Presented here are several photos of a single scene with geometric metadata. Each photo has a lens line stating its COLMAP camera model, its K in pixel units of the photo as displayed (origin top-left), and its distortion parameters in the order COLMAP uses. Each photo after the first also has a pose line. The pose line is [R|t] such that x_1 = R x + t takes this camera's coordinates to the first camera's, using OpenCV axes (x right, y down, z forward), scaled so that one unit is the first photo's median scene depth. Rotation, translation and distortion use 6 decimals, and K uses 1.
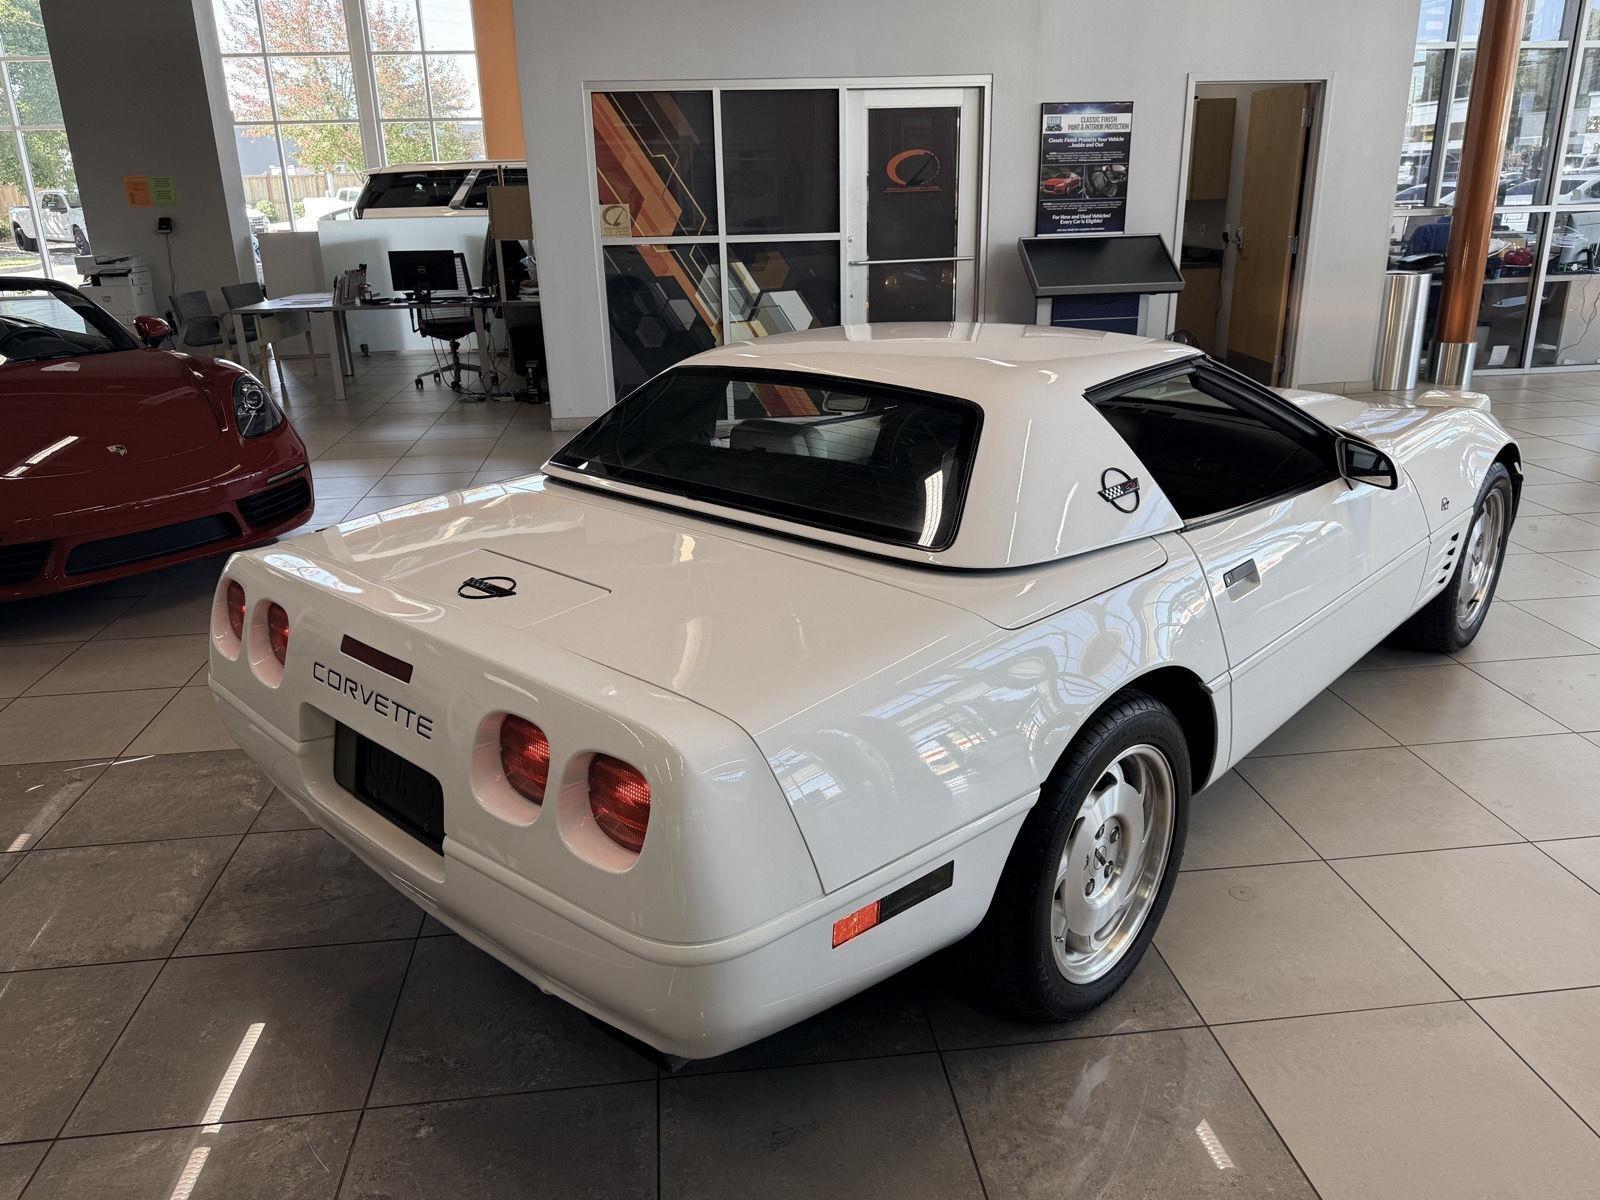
lens RADIAL K [[1188.9, 0, 800.7], [0, 1188.9, 606.0], [0, 0, 1]] dist [0.084593, -0.145151]
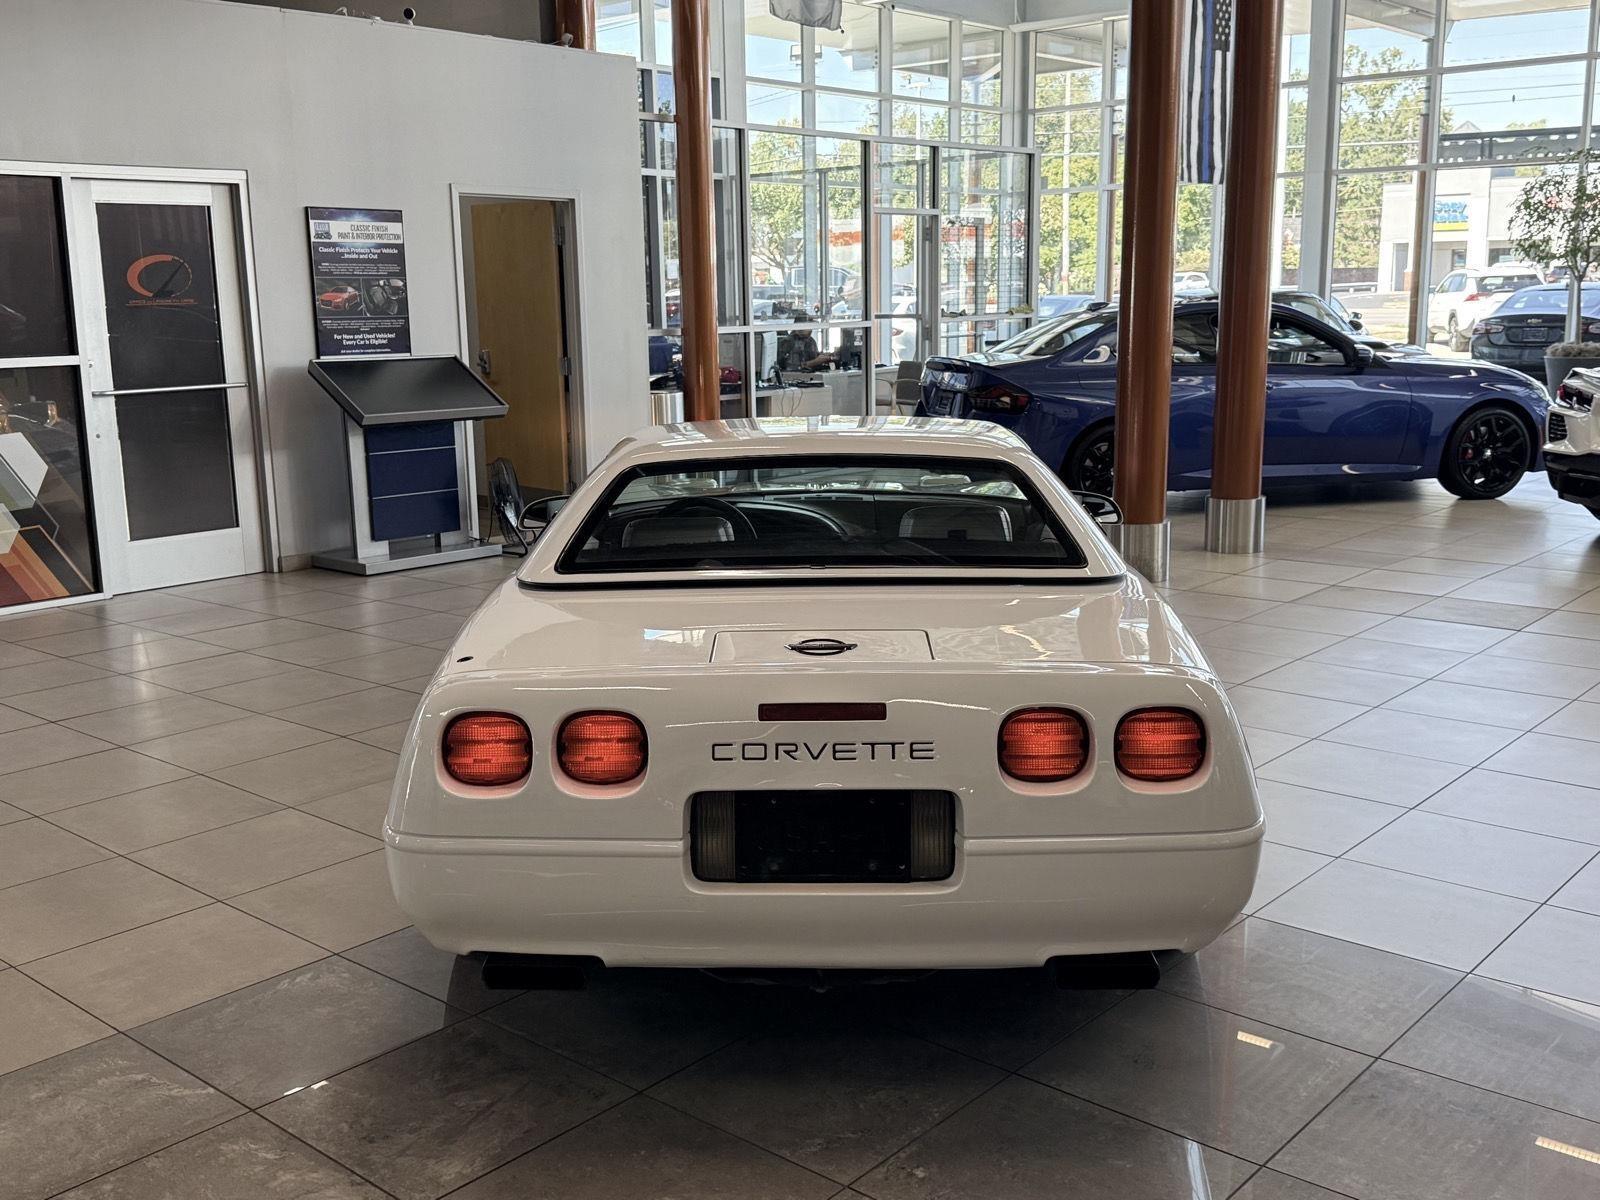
lens RADIAL K [[1579.6, 0, 797.9], [0, 1579.6, 614.4], [0, 0, 1]] dist [0.183523, -0.415330]
pose [[0.746946, -0.120442, 0.653885, -0.311821], [0.215072, 0.974351, -0.066211, 0.011273], [-0.629139, 0.190088, 0.753692, -0.018212]]
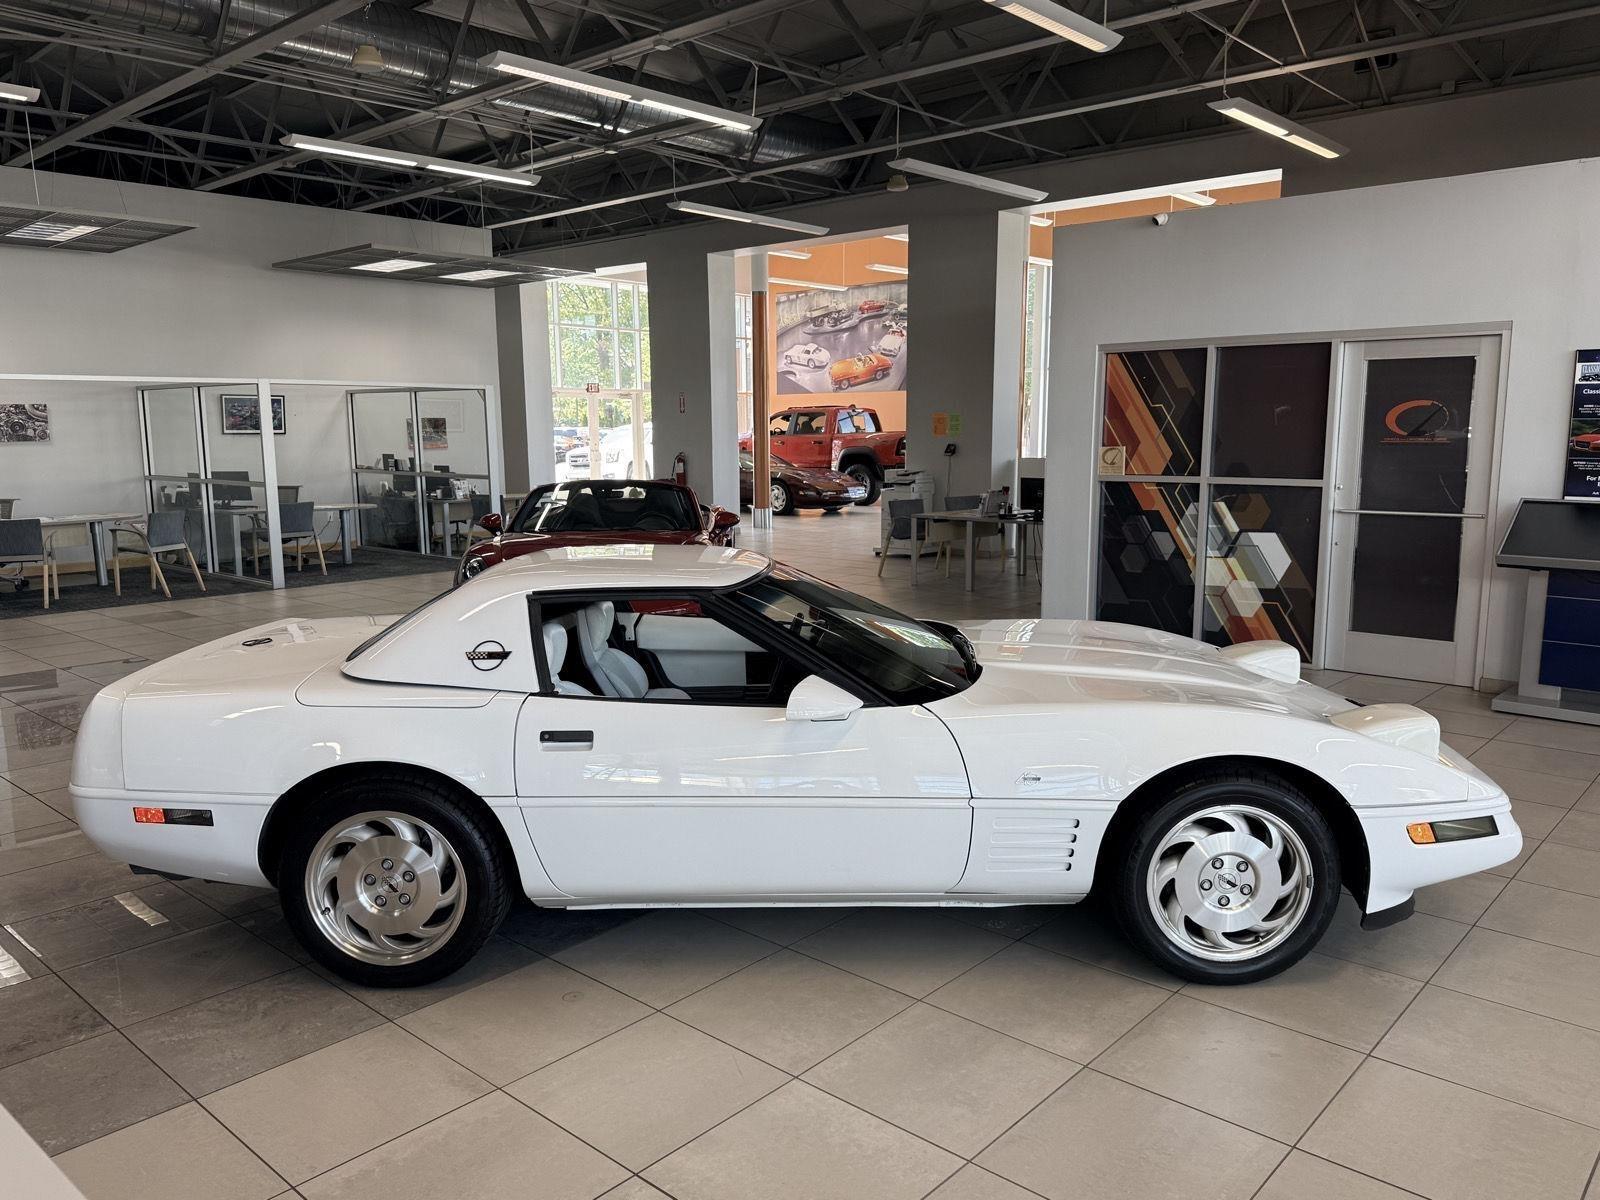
lens RADIAL K [[1188.9, 0, 800.7], [0, 1188.9, 606.0], [0, 0, 1]] dist [0.084593, -0.145151]
pose [[0.660860, 0.133900, -0.738467, 0.483658], [-0.256318, 0.965061, -0.054394, -0.053008], [0.705383, 0.225230, 0.672092, 0.074476]]
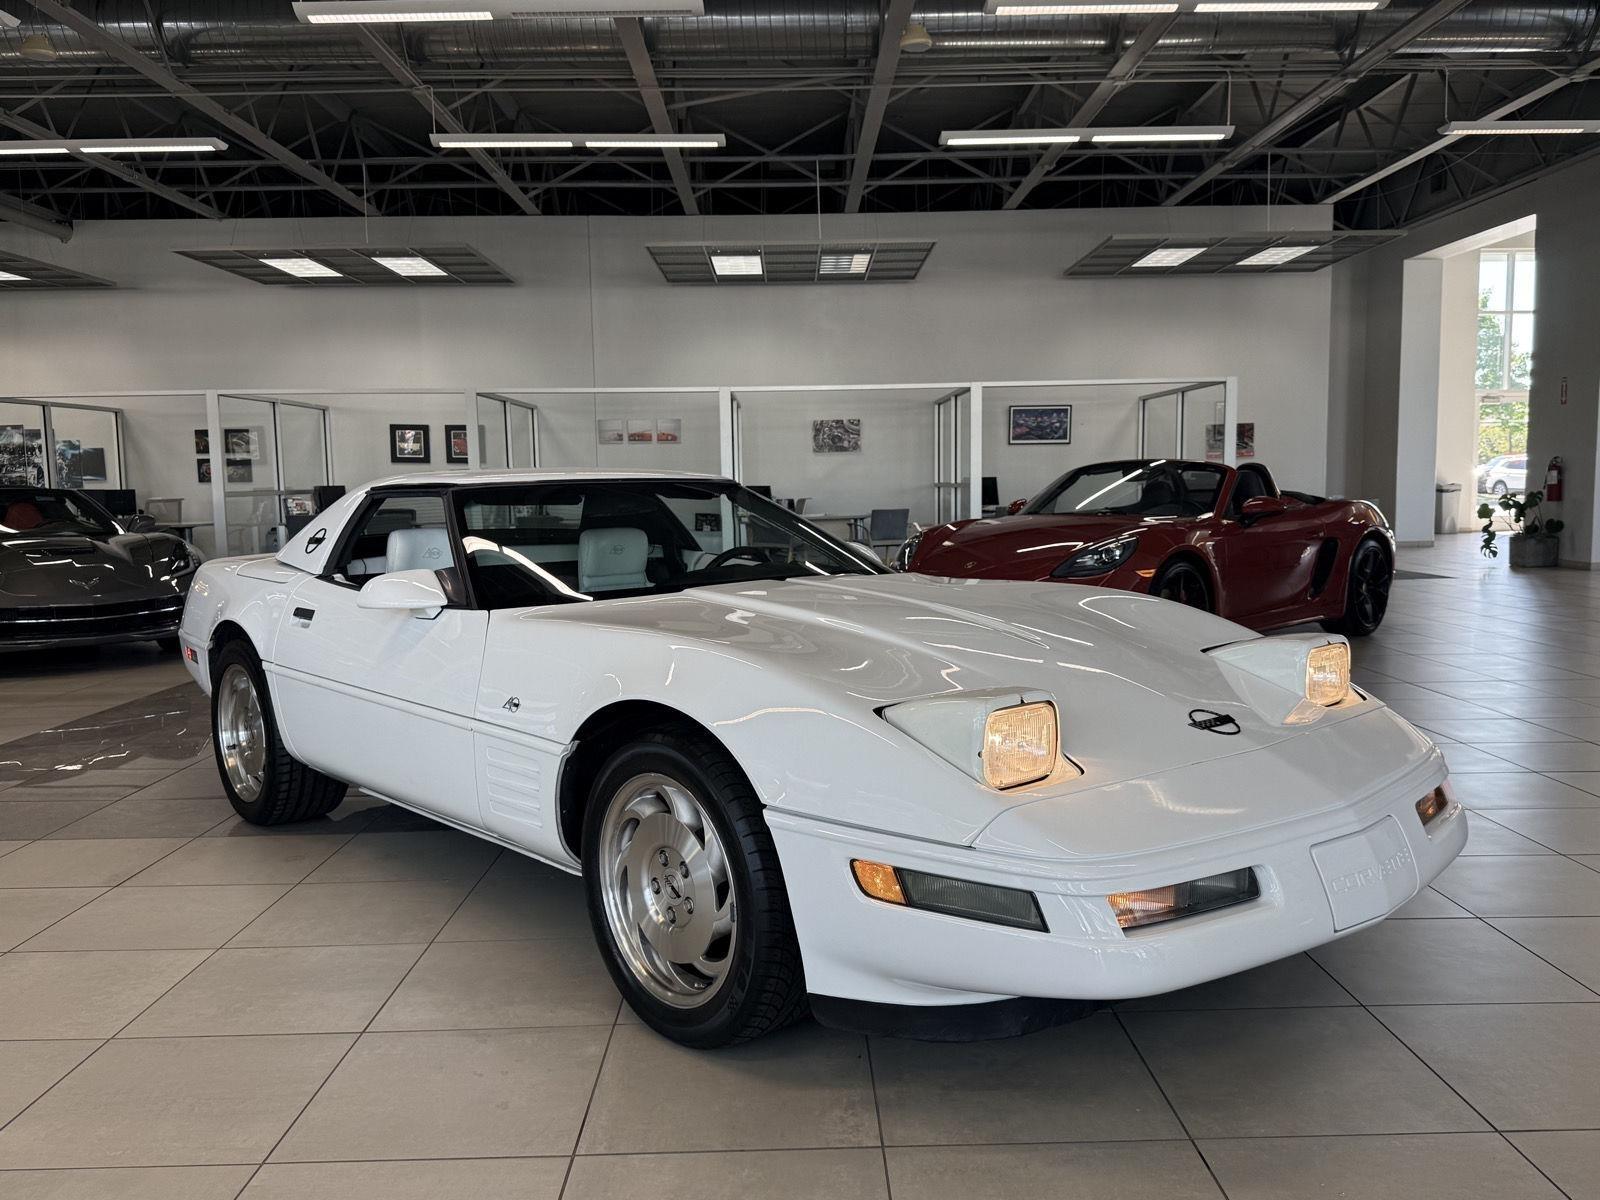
lens RADIAL K [[1311.8, 0, 801.1], [0, 1311.8, 604.7], [0, 0, 1]] dist [0.043770, -0.064573]
pose [[-0.105757, 0.121303, -0.986966, 0.599273], [-0.311761, 0.938445, 0.148746, -0.150430], [0.944256, 0.323429, -0.061430, 0.539035]]
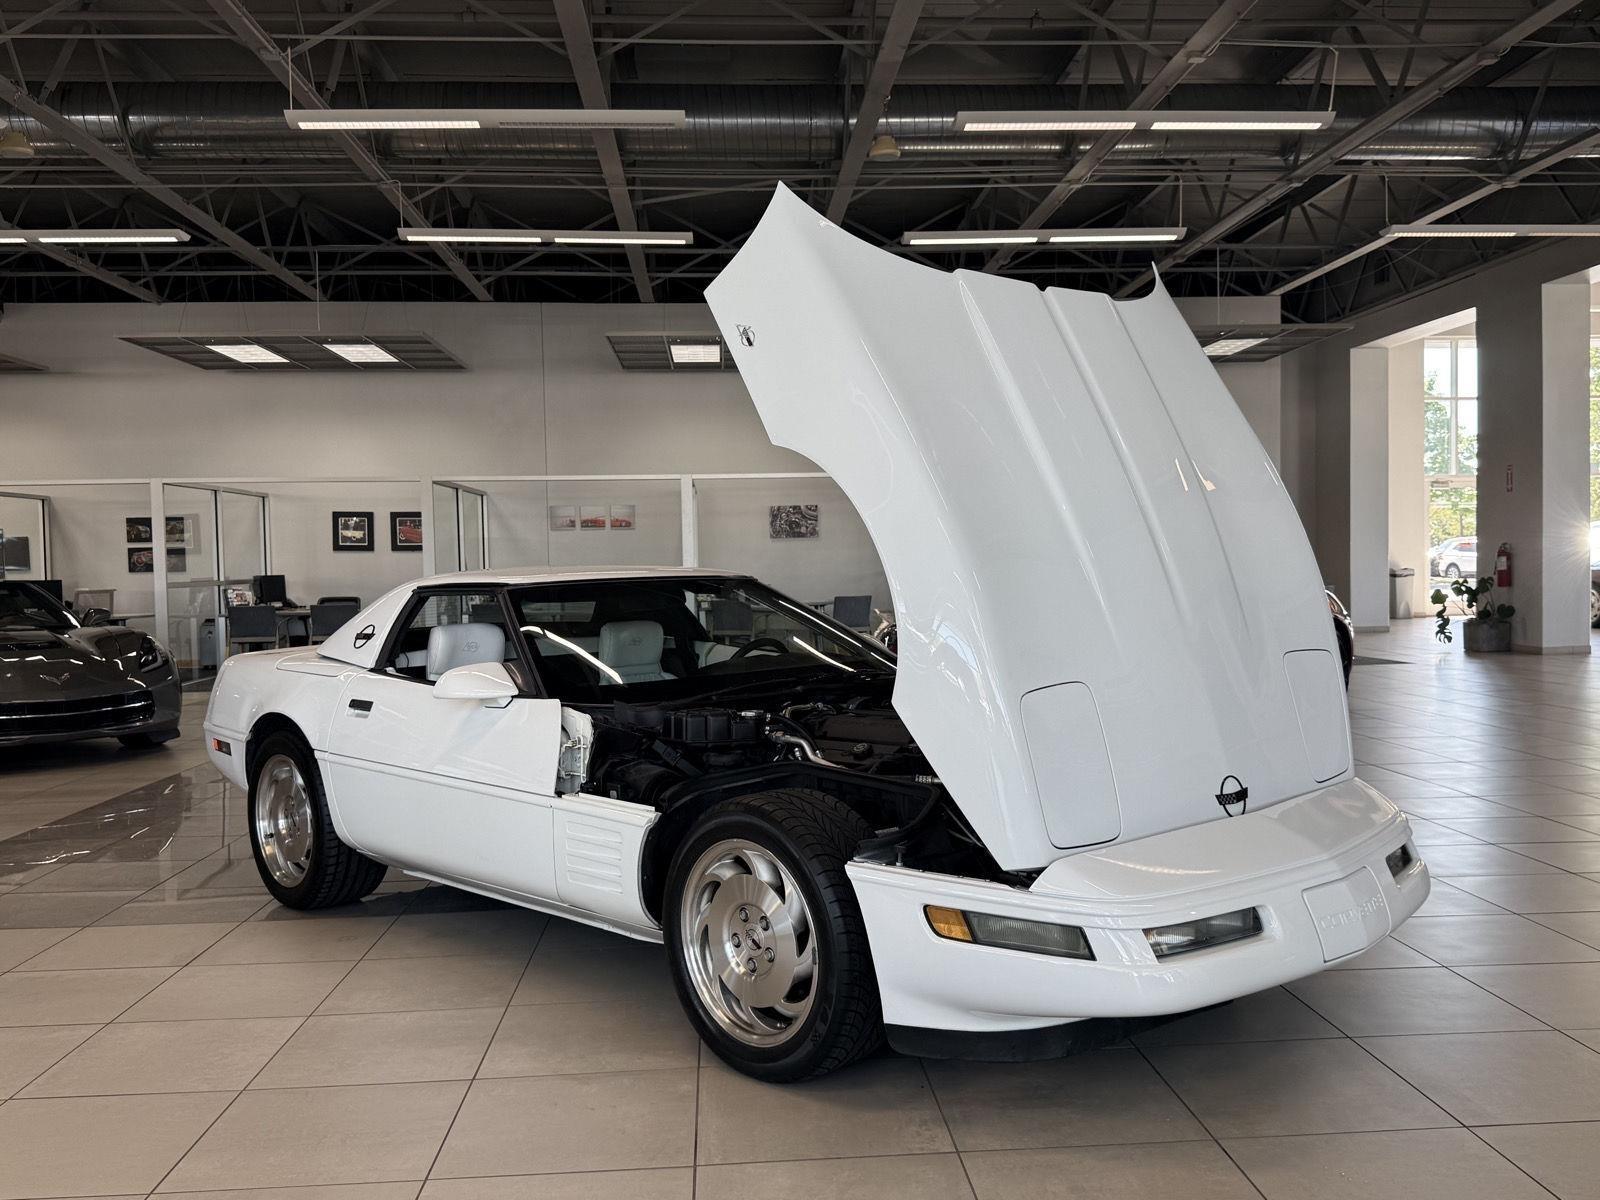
lens RADIAL K [[1380.4, 0, 804.2], [0, 1380.4, 597.5], [0, 0, 1]] dist [0.106436, -0.198730]
pose [[-0.055198, 0.052566, -0.997091, 0.680738], [-0.311195, 0.947967, 0.067203, -0.149318], [0.948742, 0.313999, -0.035968, 0.507228]]
